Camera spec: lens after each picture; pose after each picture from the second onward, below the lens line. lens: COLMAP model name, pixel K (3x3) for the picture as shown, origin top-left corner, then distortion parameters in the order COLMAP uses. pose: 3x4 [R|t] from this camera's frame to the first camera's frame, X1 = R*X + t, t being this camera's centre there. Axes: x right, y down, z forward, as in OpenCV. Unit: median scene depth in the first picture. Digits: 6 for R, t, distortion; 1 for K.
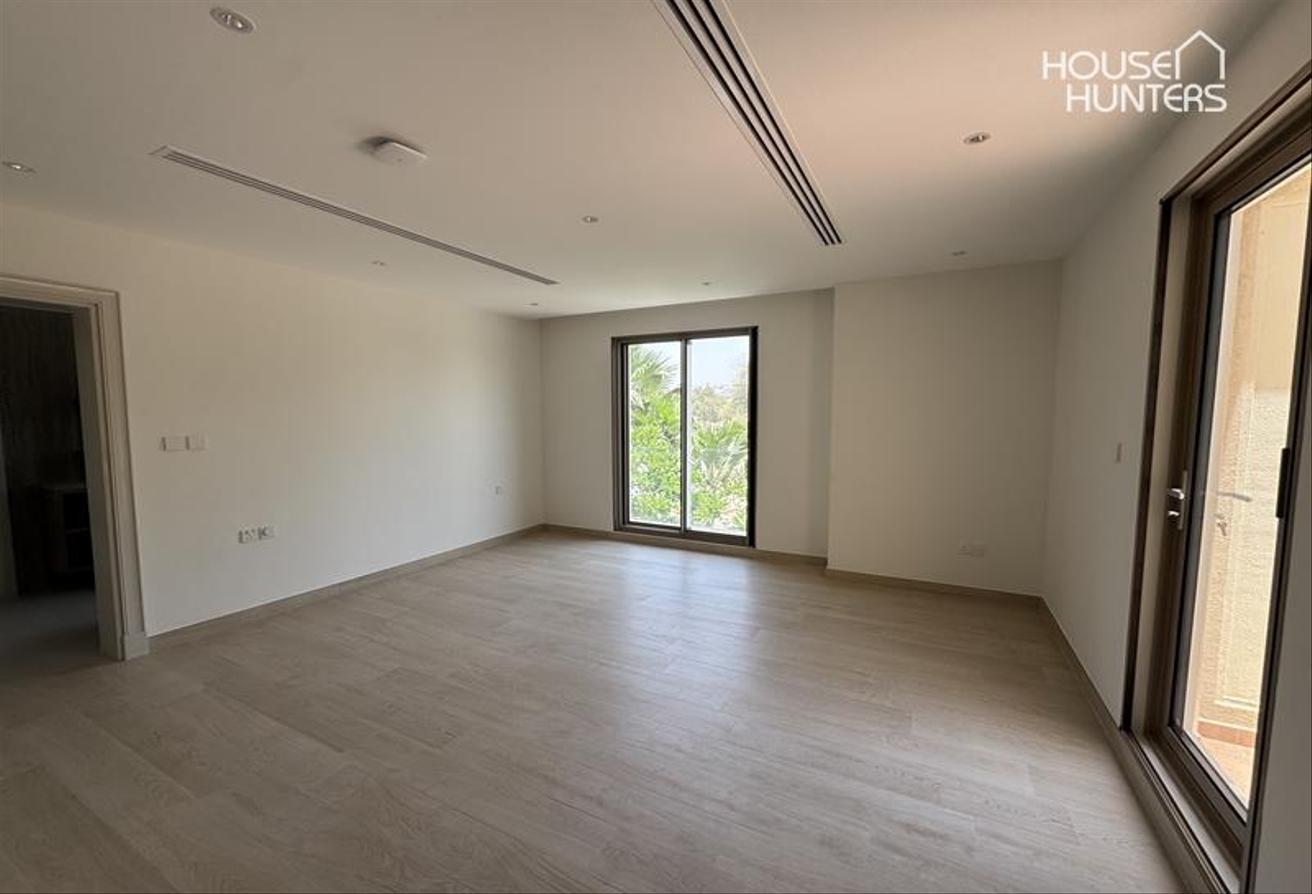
lens RADIAL K [[526.7, 0, 656.0], [0, 526.7, 447.0], [0, 0, 1]] dist [0.032705, 0.000056]
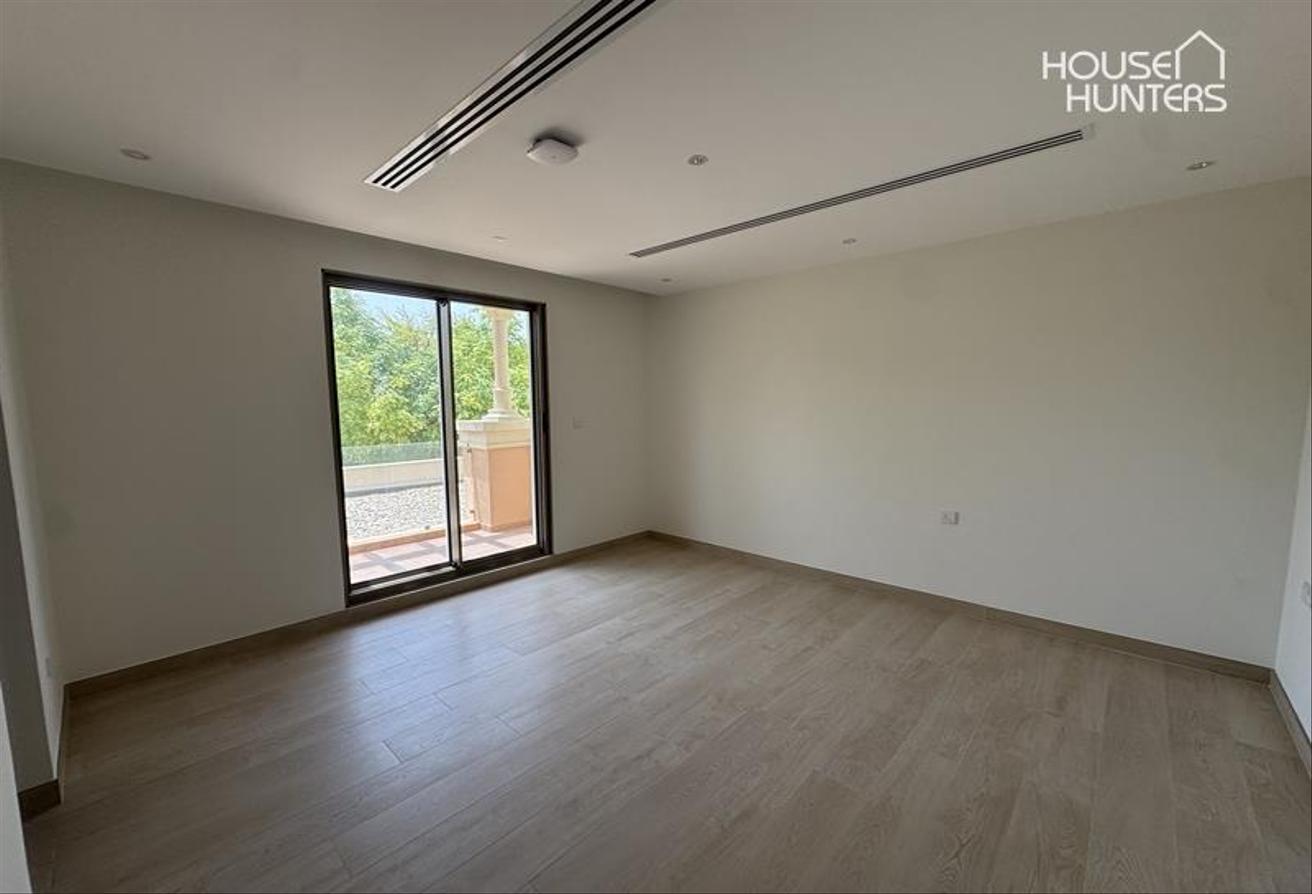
lens RADIAL K [[526.7, 0, 656.0], [0, 526.7, 447.0], [0, 0, 1]] dist [0.032705, 0.000056]
pose [[0.276941, -0.086265, 0.957007, -0.594988], [0.067819, 0.995233, 0.070085, -0.038433], [-0.958491, 0.045494, 0.281471, 0.560731]]
